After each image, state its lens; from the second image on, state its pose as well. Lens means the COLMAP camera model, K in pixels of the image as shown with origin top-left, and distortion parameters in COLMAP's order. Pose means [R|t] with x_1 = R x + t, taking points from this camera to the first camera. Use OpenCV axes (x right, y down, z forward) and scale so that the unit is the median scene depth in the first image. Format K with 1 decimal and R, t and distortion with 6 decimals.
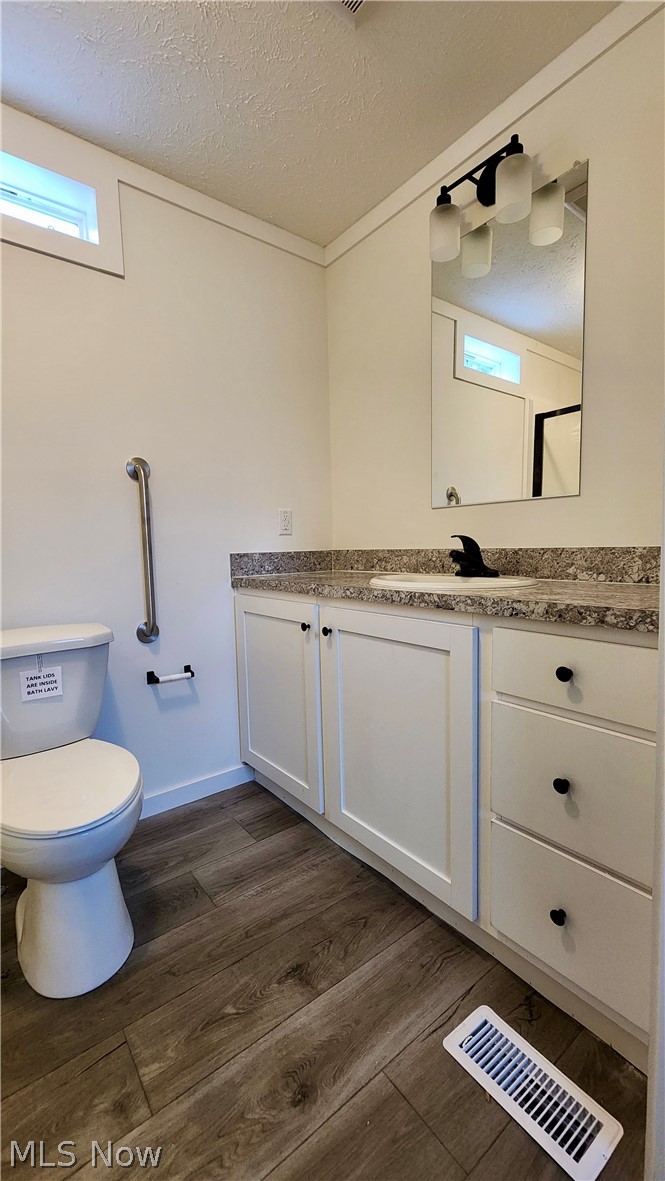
lens RADIAL K [[486.0, 0, 333.0], [0, 486.0, 595.4], [0, 0, 1]] dist [-0.003380, 0.000258]
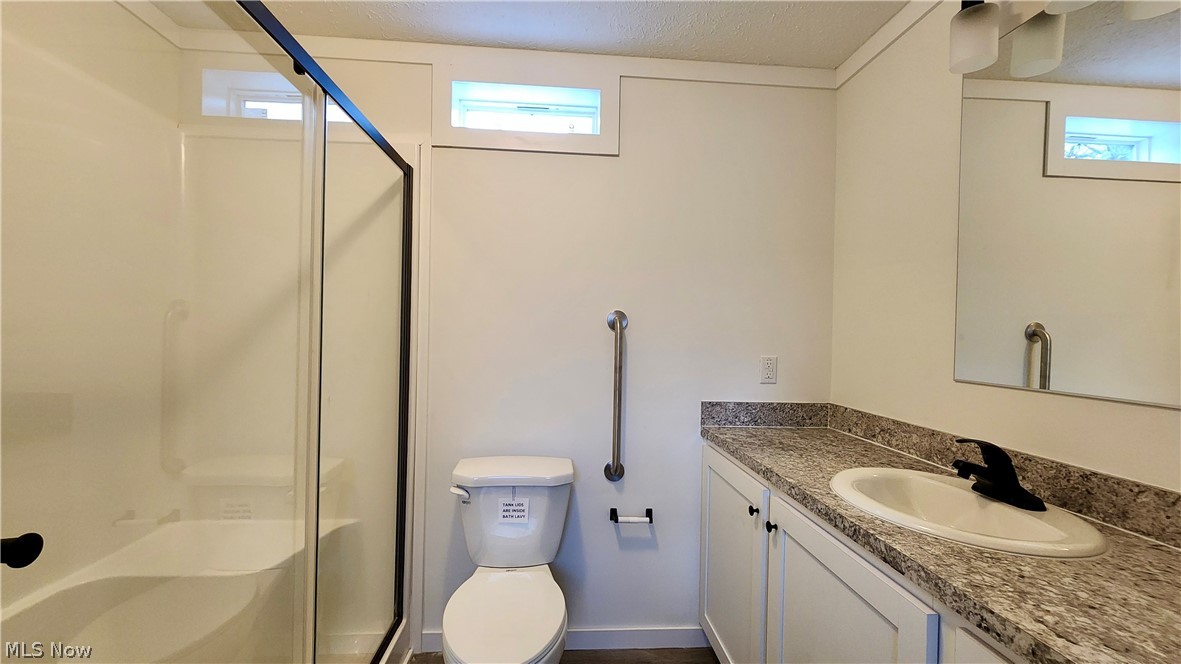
lens RADIAL K [[487.5, 0, 586.0], [0, 487.5, 334.7], [0, 0, 1]] dist [-0.004901, 0.000251]
pose [[0.823646, 0.044484, -0.565357, 0.152935], [-0.096949, 0.993288, -0.063087, -0.143397], [0.558756, 0.106772, 0.822430, 0.057097]]
